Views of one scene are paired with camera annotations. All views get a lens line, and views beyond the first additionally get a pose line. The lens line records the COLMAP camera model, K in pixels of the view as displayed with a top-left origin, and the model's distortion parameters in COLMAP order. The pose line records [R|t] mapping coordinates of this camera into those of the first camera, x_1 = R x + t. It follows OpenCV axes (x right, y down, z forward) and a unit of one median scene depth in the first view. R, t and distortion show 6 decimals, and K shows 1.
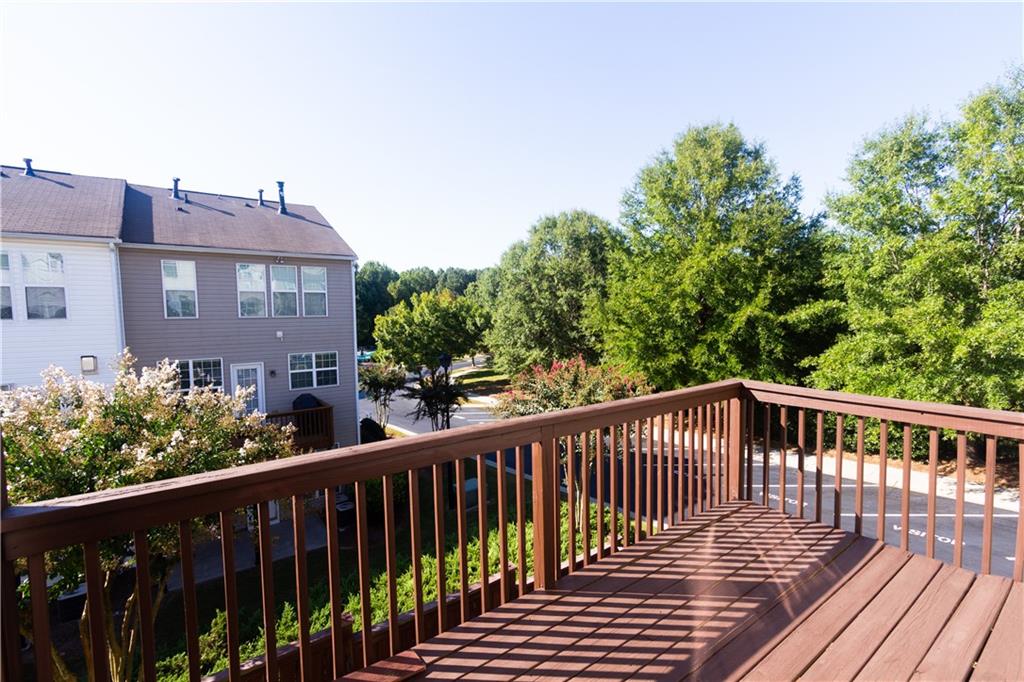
lens RADIAL K [[464.7, 0, 512.0], [0, 464.7, 341.0], [0, 0, 1]] dist [0.007243, -0.000725]
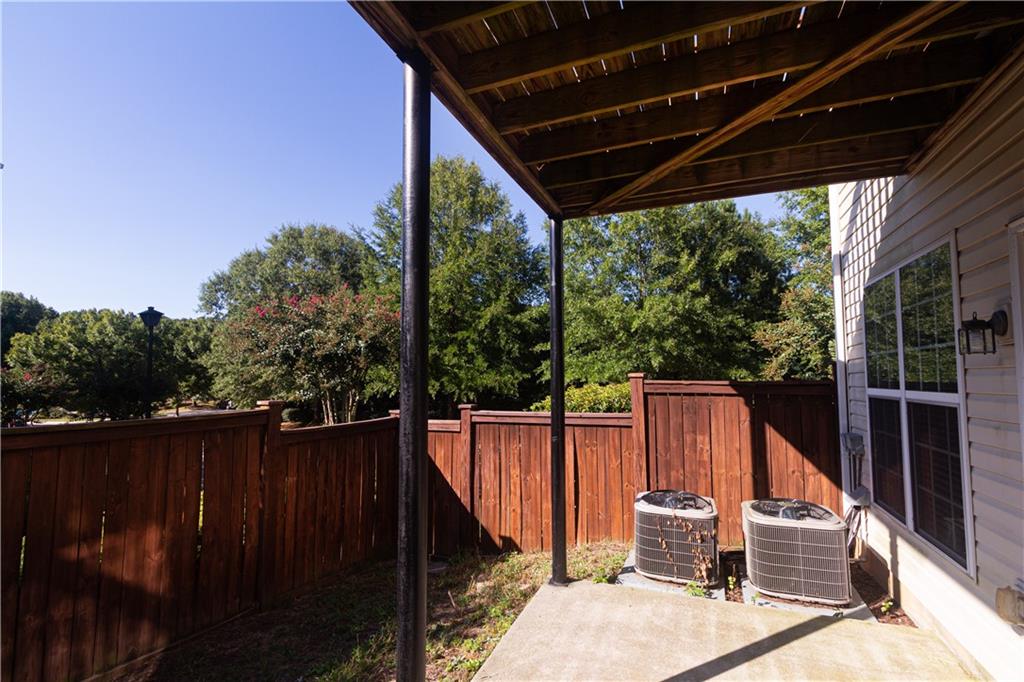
lens RADIAL K [[464.7, 0, 512.0], [0, 464.7, 341.0], [0, 0, 1]] dist [0.007243, -0.000725]
pose [[0.858322, 0.043985, 0.511223, -0.011839], [0.029166, 0.990526, -0.134191, 0.098180], [-0.512282, 0.130089, 0.848908, 0.022292]]
